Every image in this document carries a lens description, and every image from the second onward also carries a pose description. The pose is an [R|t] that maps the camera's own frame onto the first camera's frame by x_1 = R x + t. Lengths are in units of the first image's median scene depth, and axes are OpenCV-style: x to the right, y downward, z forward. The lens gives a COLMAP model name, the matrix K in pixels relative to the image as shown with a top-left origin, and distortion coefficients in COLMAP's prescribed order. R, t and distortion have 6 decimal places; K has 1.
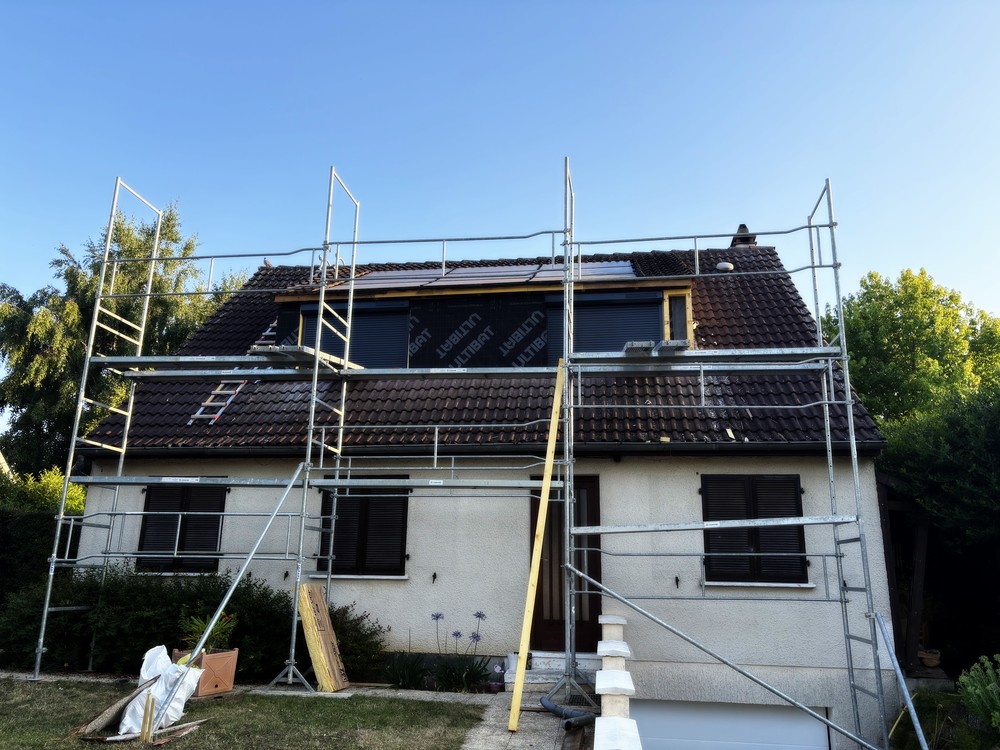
lens RADIAL K [[764.9, 0, 499.1], [0, 764.9, 366.6], [0, 0, 1]] dist [0.016984, -0.036444]
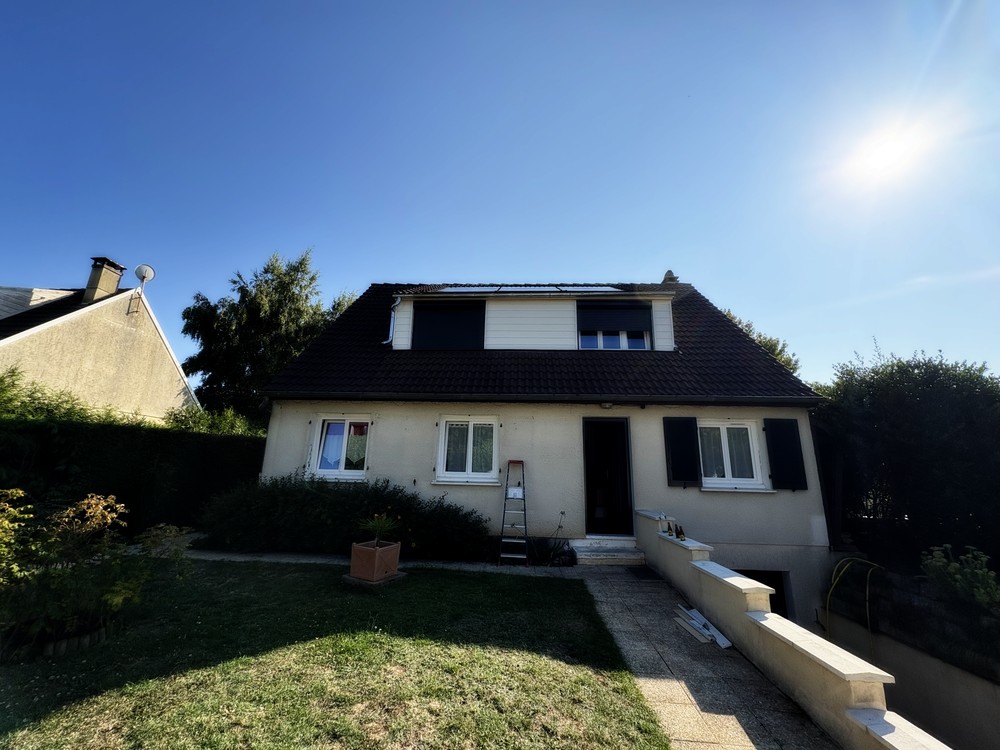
lens RADIAL K [[403.1, 0, 503.6], [0, 403.1, 371.0], [0, 0, 1]] dist [-0.020913, 0.000199]
pose [[0.995502, 0.029165, 0.090135, -0.072596], [-0.031380, 0.999237, 0.023260, 0.015916], [-0.089388, -0.025984, 0.995658, 0.093585]]
